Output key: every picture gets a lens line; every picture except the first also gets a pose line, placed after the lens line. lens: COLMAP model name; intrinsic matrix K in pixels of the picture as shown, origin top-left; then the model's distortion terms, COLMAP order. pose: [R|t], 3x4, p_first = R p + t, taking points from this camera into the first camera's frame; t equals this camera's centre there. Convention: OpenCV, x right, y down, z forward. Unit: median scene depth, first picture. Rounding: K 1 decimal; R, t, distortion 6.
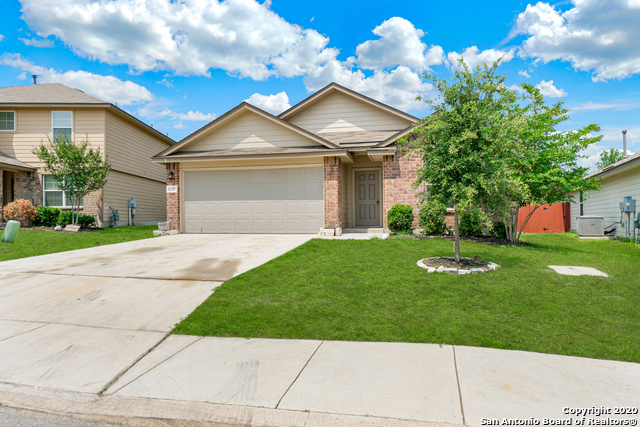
lens RADIAL K [[390.1, 0, 319.5], [0, 390.1, 217.4], [0, 0, 1]] dist [-0.007918, -0.000514]
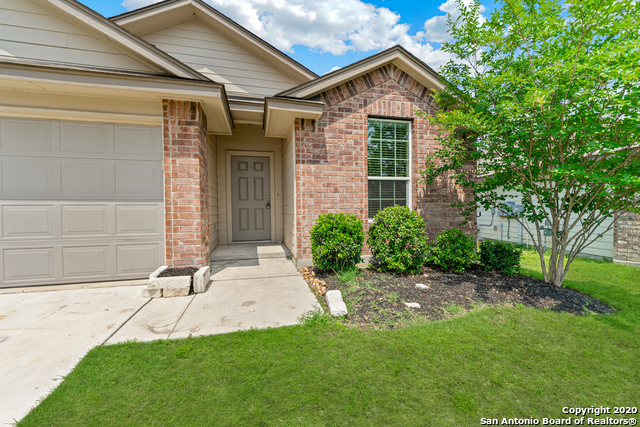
lens RADIAL K [[256.8, 0, 319.2], [0, 256.8, 214.5], [0, 0, 1]] dist [-0.003865, 0.000923]
pose [[0.894075, -0.008475, 0.447838, 0.037546], [0.000071, 0.999824, 0.018780, -0.036621], [-0.447918, -0.016758, 0.893918, 0.675866]]
